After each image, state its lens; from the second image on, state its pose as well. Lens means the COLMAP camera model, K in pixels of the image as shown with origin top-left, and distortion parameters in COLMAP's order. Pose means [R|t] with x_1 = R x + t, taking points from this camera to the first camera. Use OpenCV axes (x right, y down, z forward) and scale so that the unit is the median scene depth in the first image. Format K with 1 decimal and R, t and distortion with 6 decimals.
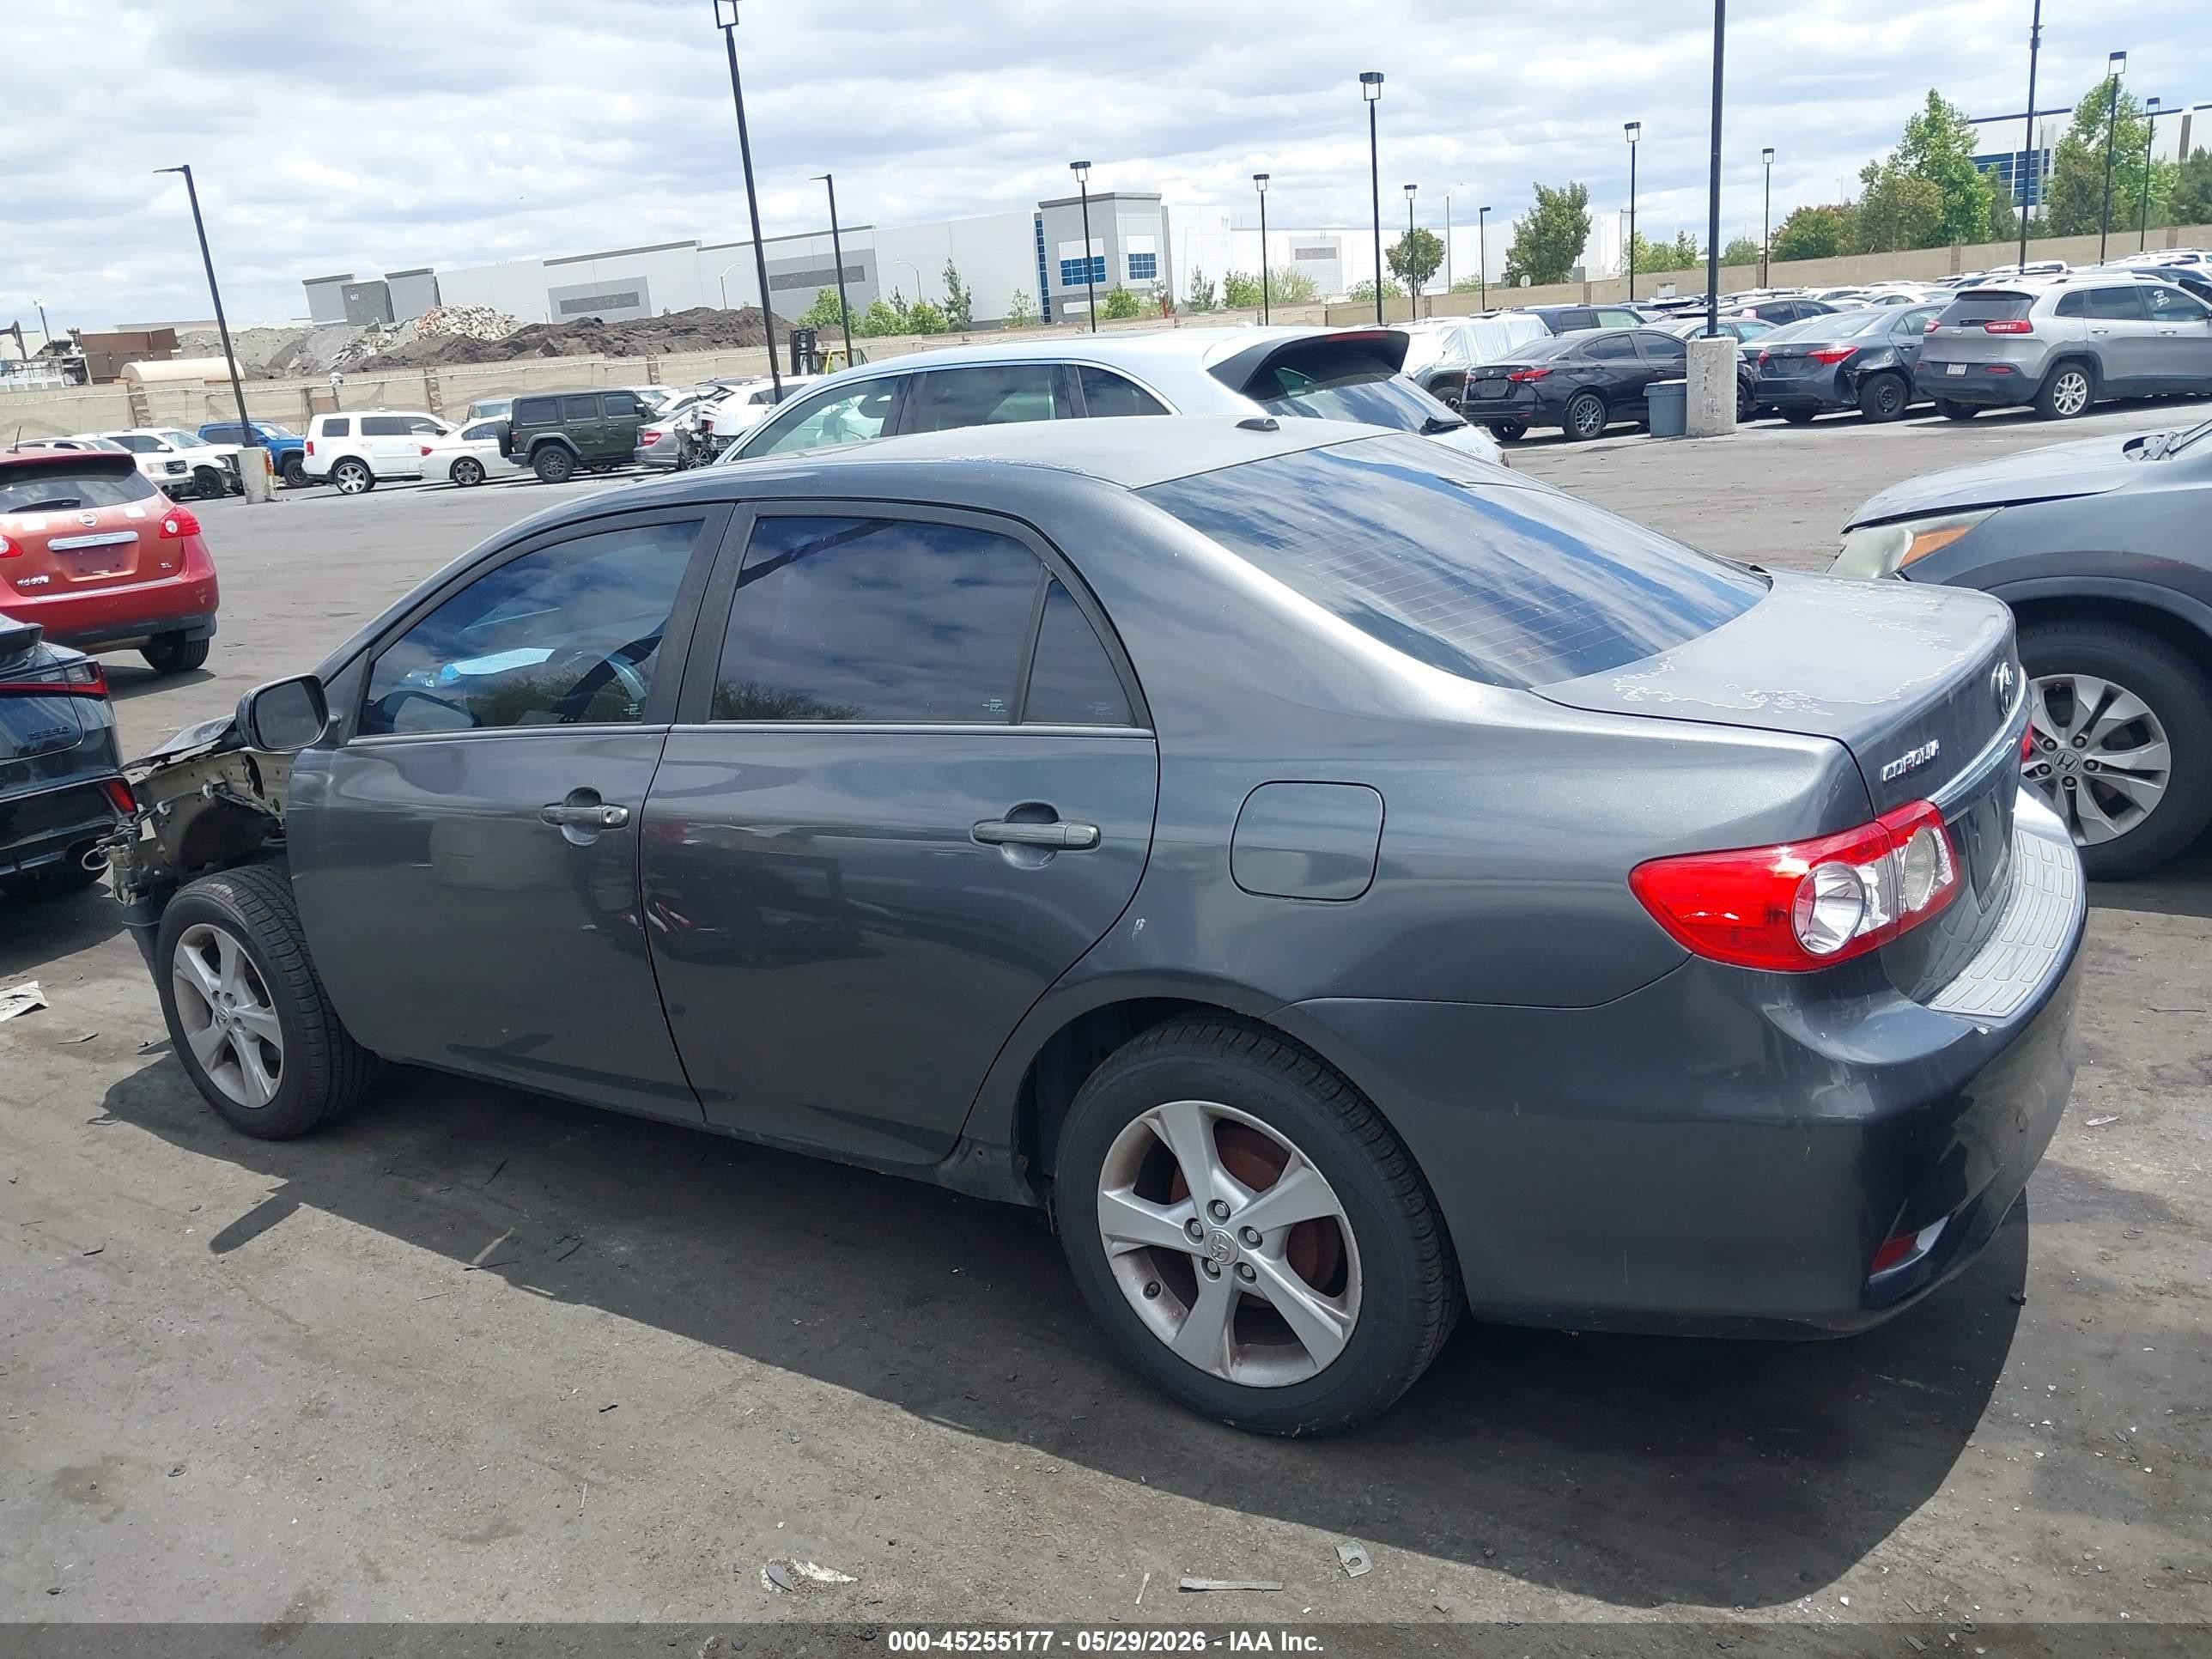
lens RADIAL K [[1761.8, 0, 1106.0], [0, 1761.8, 845.6], [0, 0, 1]] dist [-0.010207, 0.017319]
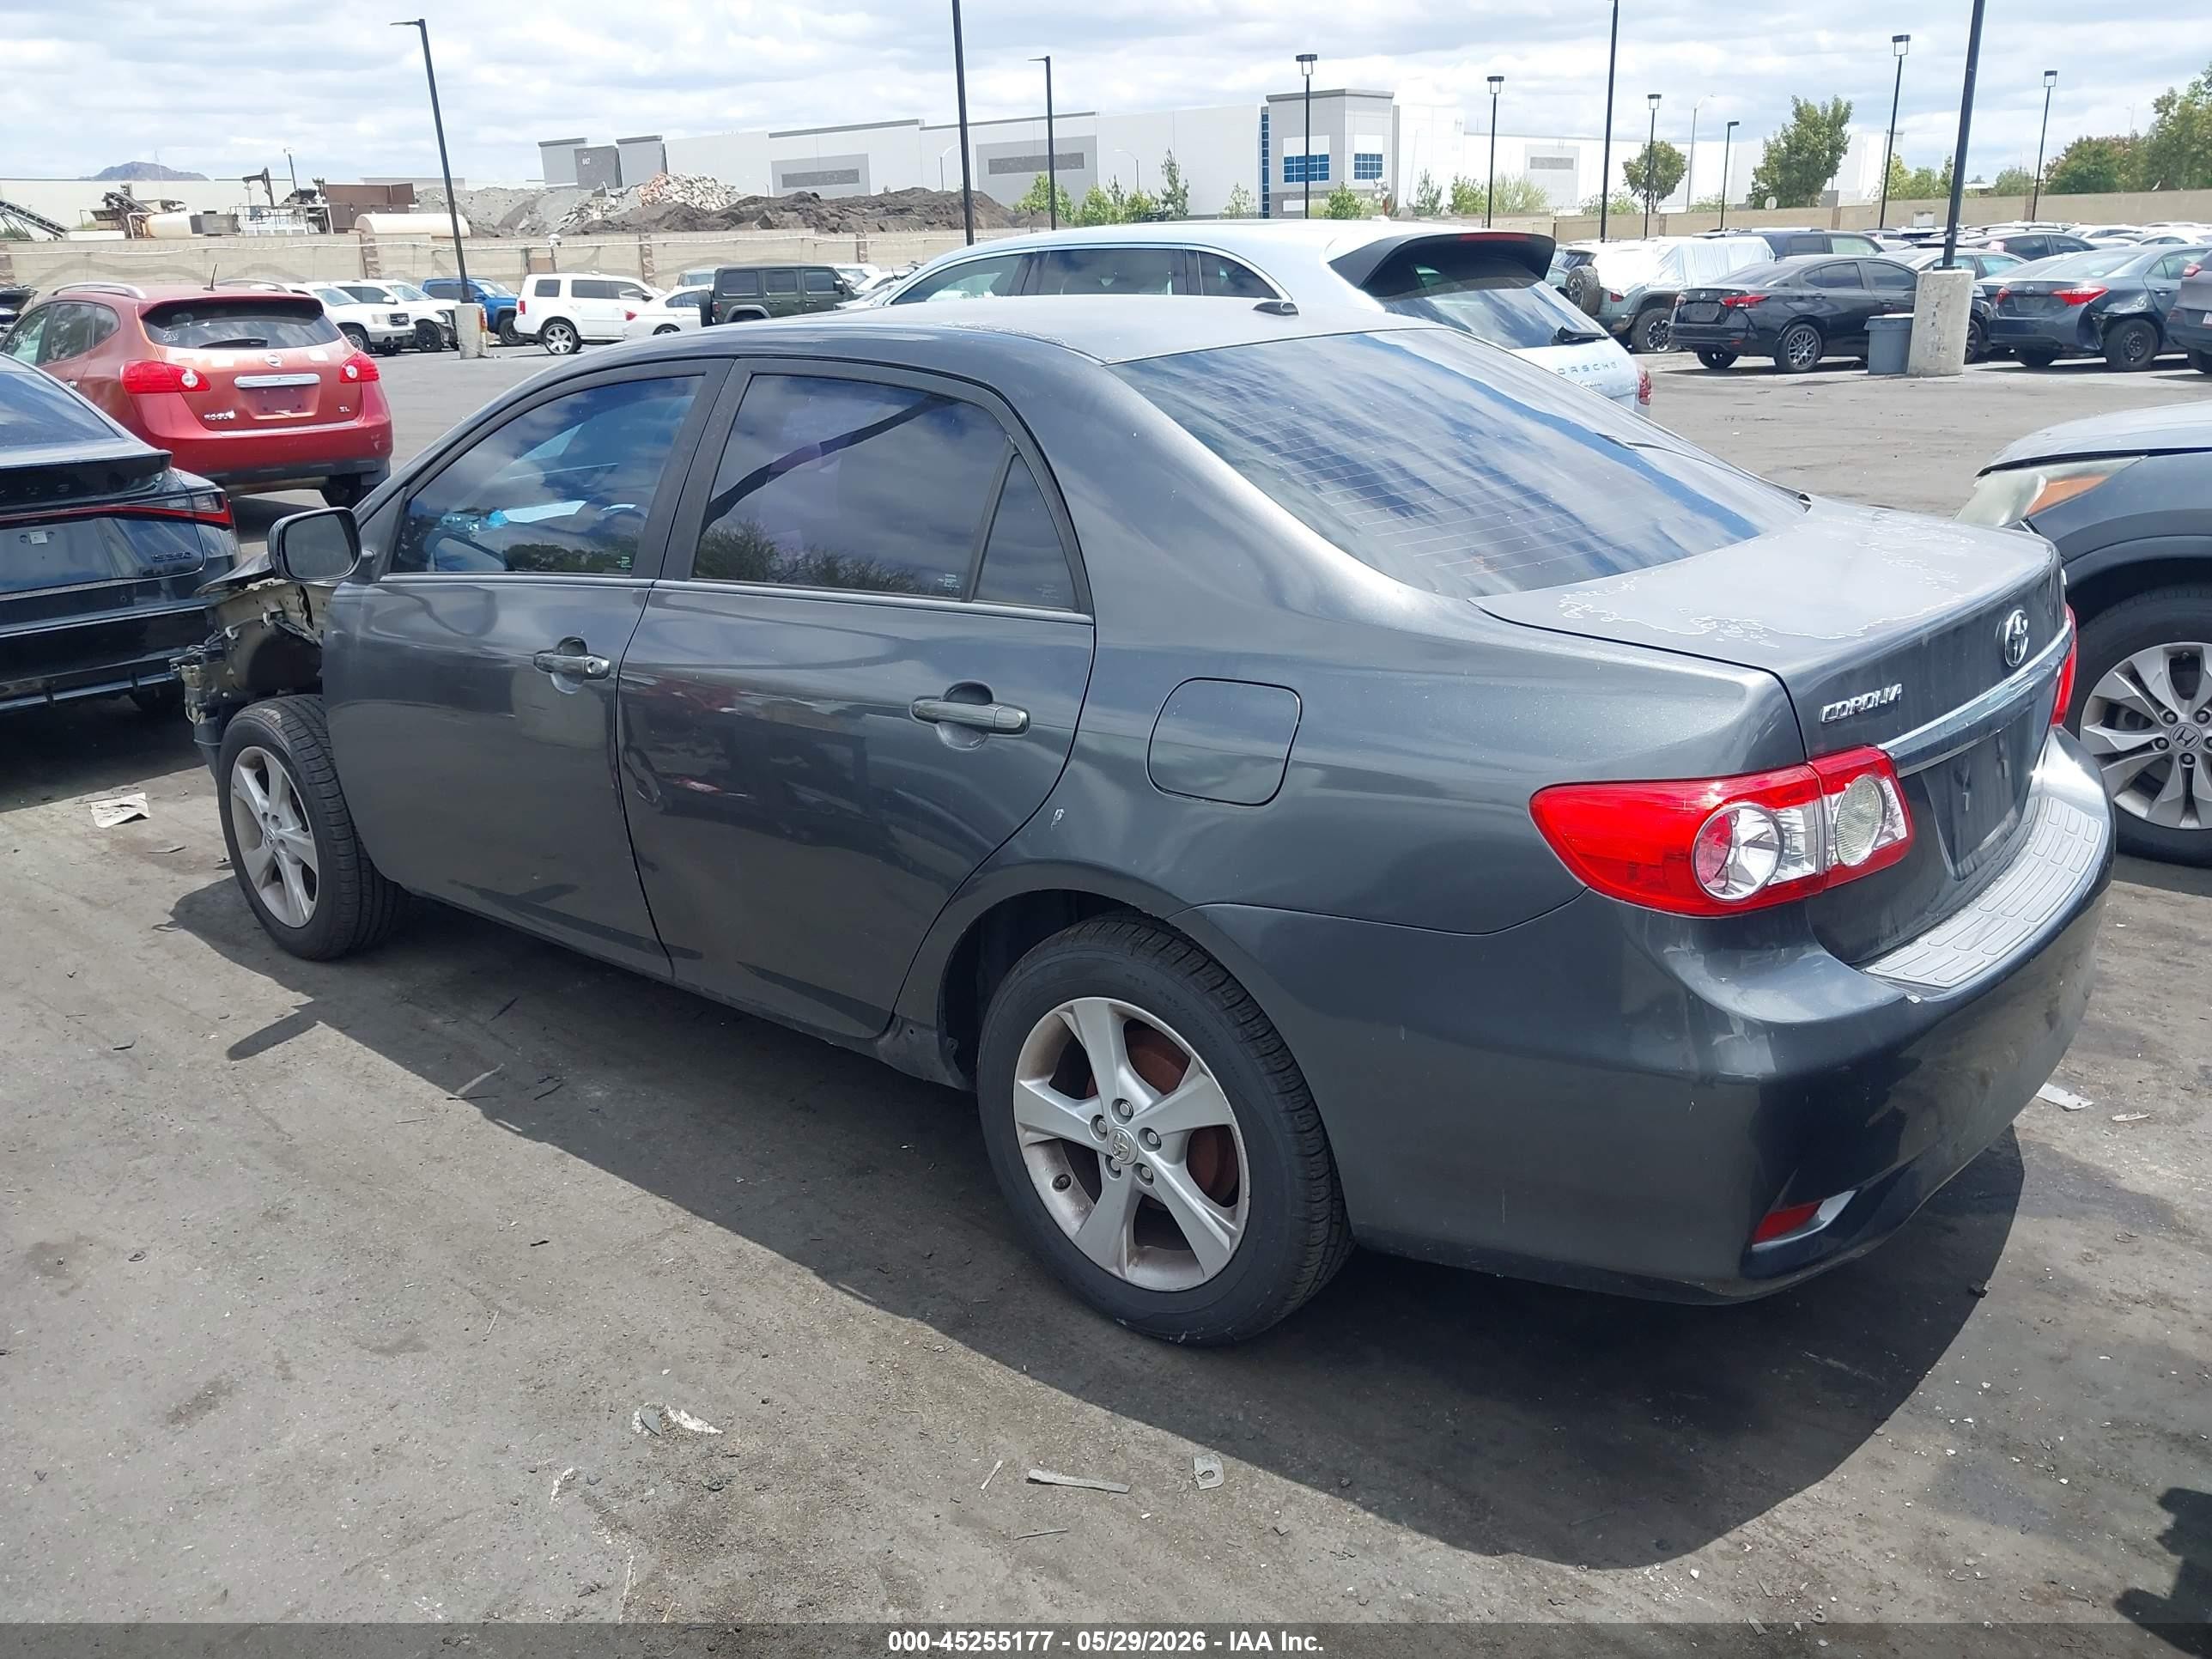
lens RADIAL K [[1761.8, 0, 1103.7], [0, 1761.8, 850.2], [0, 0, 1]] dist [-0.010207, 0.017319]
pose [[0.991396, 0.086458, -0.098282, 0.106986], [-0.080898, 0.994961, 0.059226, 0.004139], [0.102907, -0.050765, 0.993395, 0.023208]]
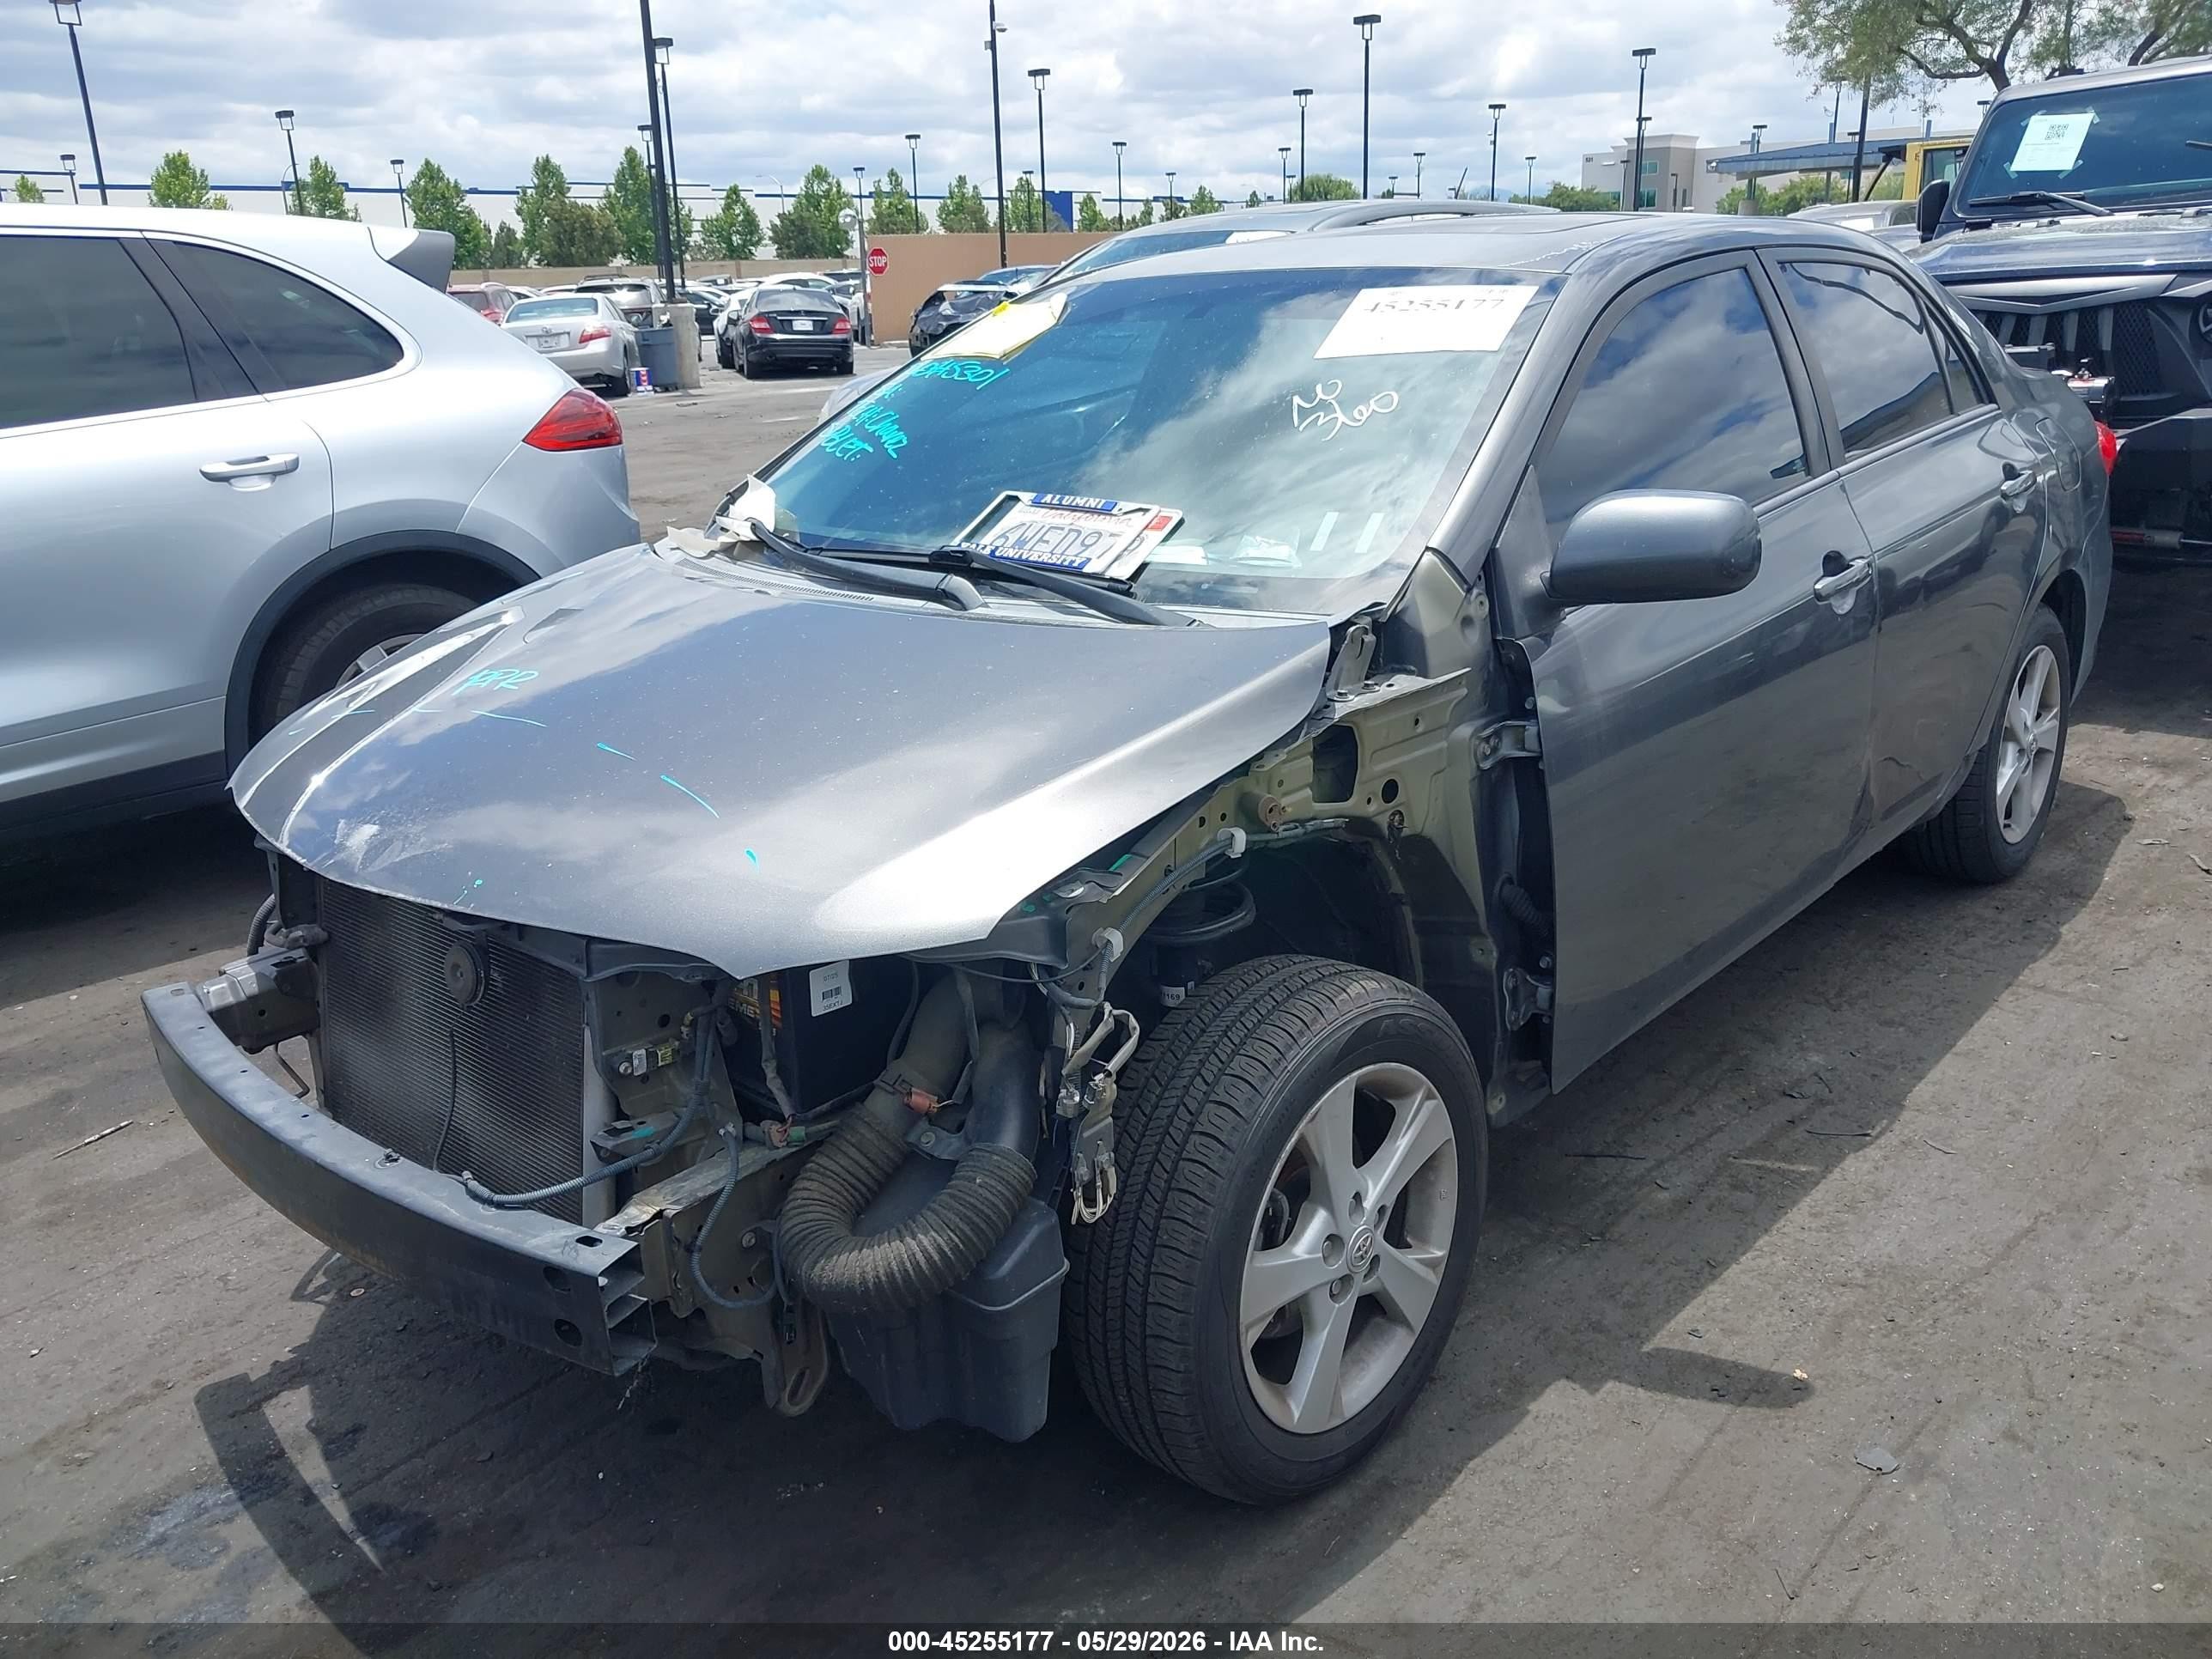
lens RADIAL K [[1761.8, 0, 1111.9], [0, 1761.8, 829.6], [0, 0, 1]] dist [-0.010207, 0.017319]
pose [[0.149730, -0.223998, 0.963019, -1.190045], [0.297847, 0.938973, 0.172095, -0.156079], [-0.942798, 0.261064, 0.207310, 1.126589]]
